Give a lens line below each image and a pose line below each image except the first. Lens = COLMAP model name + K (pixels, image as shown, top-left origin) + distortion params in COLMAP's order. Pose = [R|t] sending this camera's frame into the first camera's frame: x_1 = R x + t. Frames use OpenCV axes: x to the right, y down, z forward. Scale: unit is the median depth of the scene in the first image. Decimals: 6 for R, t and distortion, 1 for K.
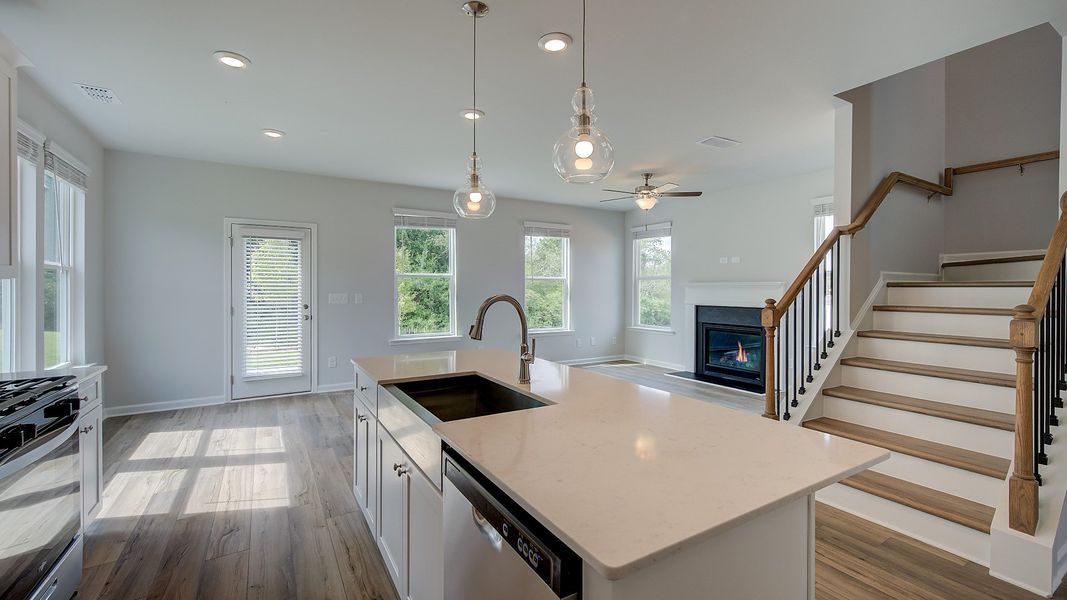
lens RADIAL K [[452.0, 0, 506.0], [0, 452.0, 272.4], [0, 0, 1]] dist [0.016973, 0.000091]
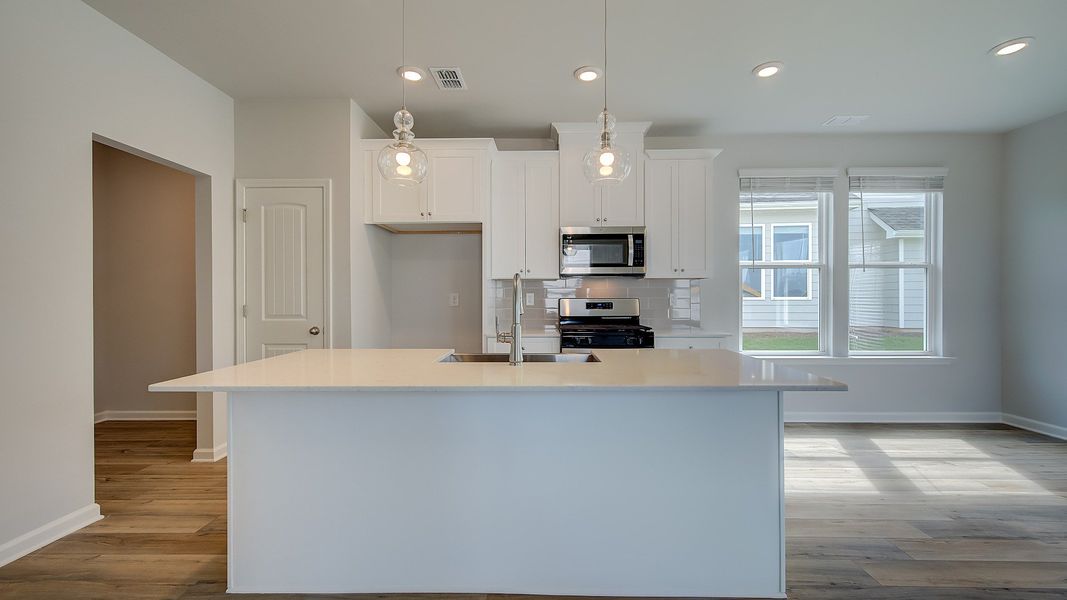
lens RADIAL K [[466.3, 0, 533.5], [0, 466.3, 300.0], [0, 0, 1]] dist [0.004389, -0.000036]
pose [[-0.503680, -0.002022, -0.863888, 0.354664], [0.027607, 0.999449, -0.018436, 0.051931], [0.863449, -0.033135, -0.503346, 0.587593]]
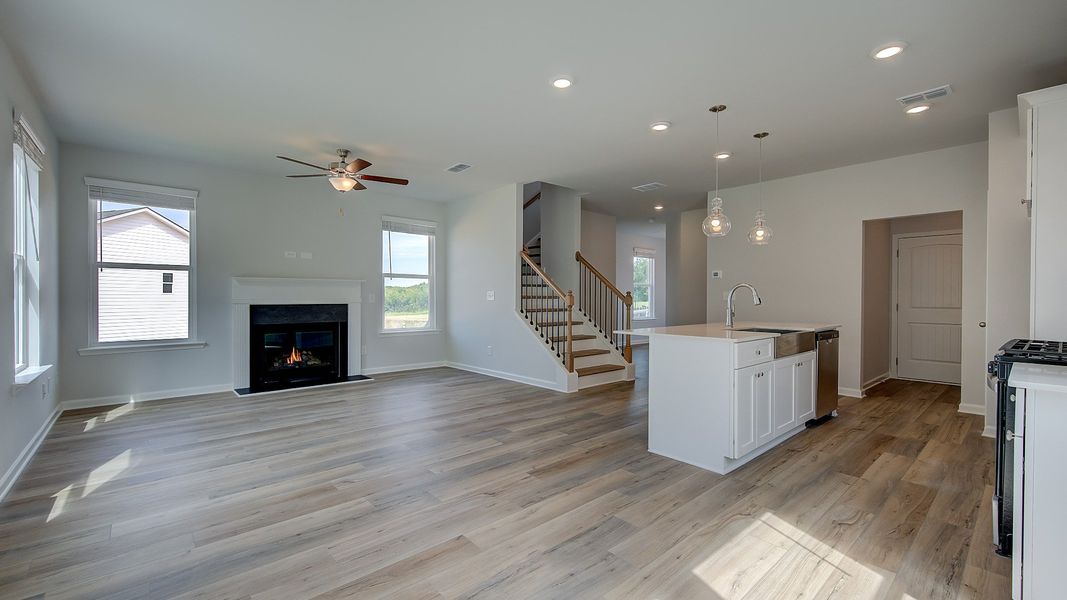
lens RADIAL K [[436.1, 0, 558.5], [0, 436.1, 301.8], [0, 0, 1]] dist [0.001504, 0.000039]
pose [[-0.247692, -0.011008, 0.968776, -0.632302], [-0.035006, 0.999384, 0.002406, 0.059294], [-0.968206, -0.033317, -0.247925, 0.860866]]
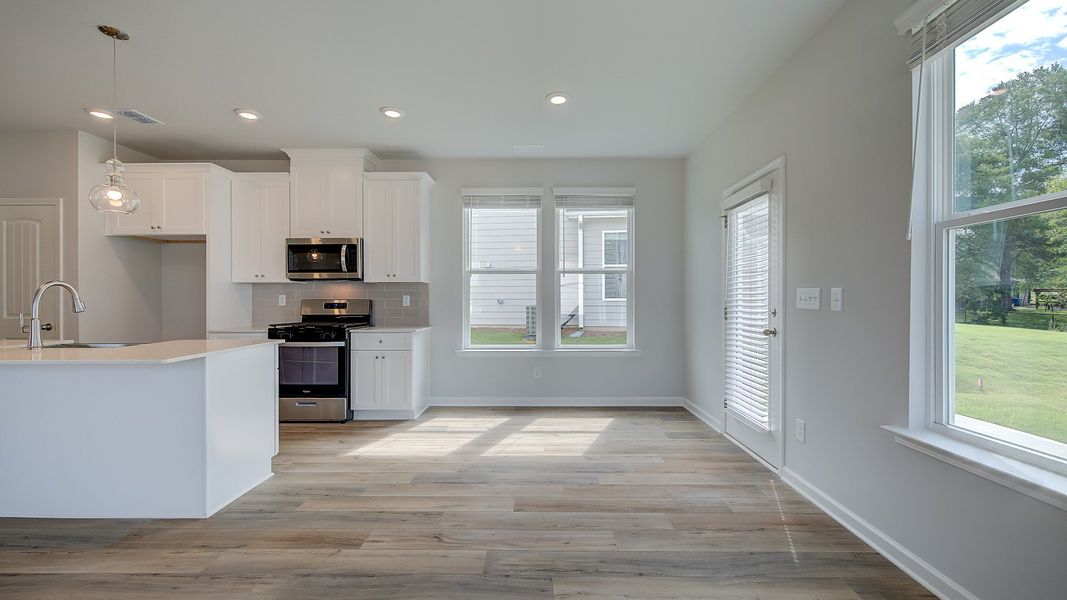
lens RADIAL K [[466.3, 0, 533.5], [0, 466.3, 300.0], [0, 0, 1]] dist [0.004389, -0.000036]
pose [[-0.494582, -0.001816, -0.869129, 0.208675], [0.027165, 0.999477, -0.017546, 0.066539], [0.868706, -0.032288, -0.494274, 1.110808]]
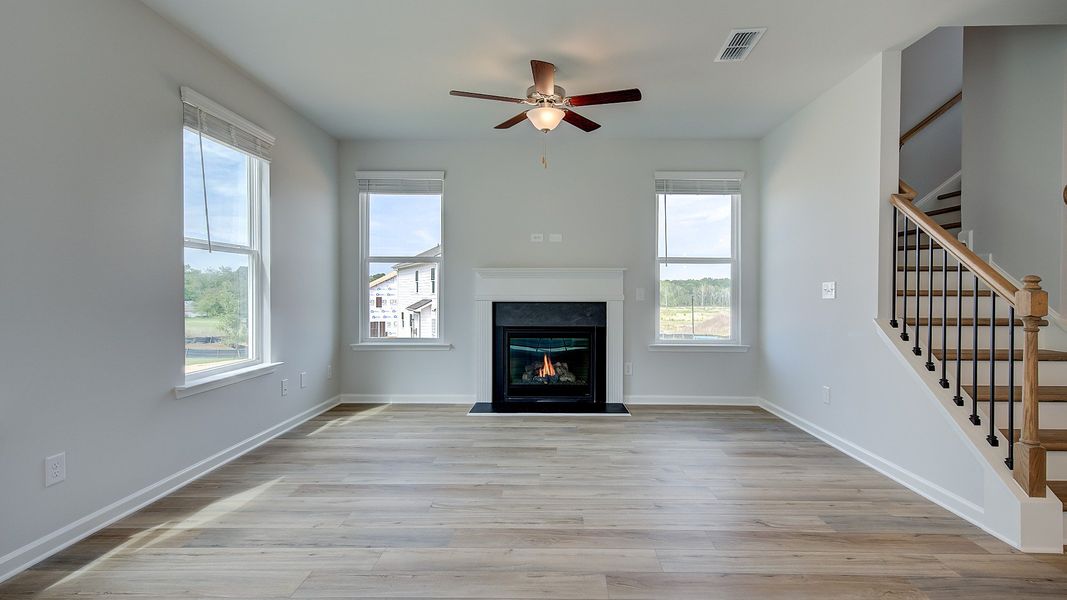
lens RADIAL K [[483.1, 0, 565.8], [0, 483.1, 294.2], [0, 0, 1]] dist [-0.020835, 0.000063]
pose [[0.492165, -0.004454, 0.870491, -0.195585], [-0.031812, 0.999227, 0.023099, 0.053876], [-0.869921, -0.039061, 0.491643, 0.729223]]
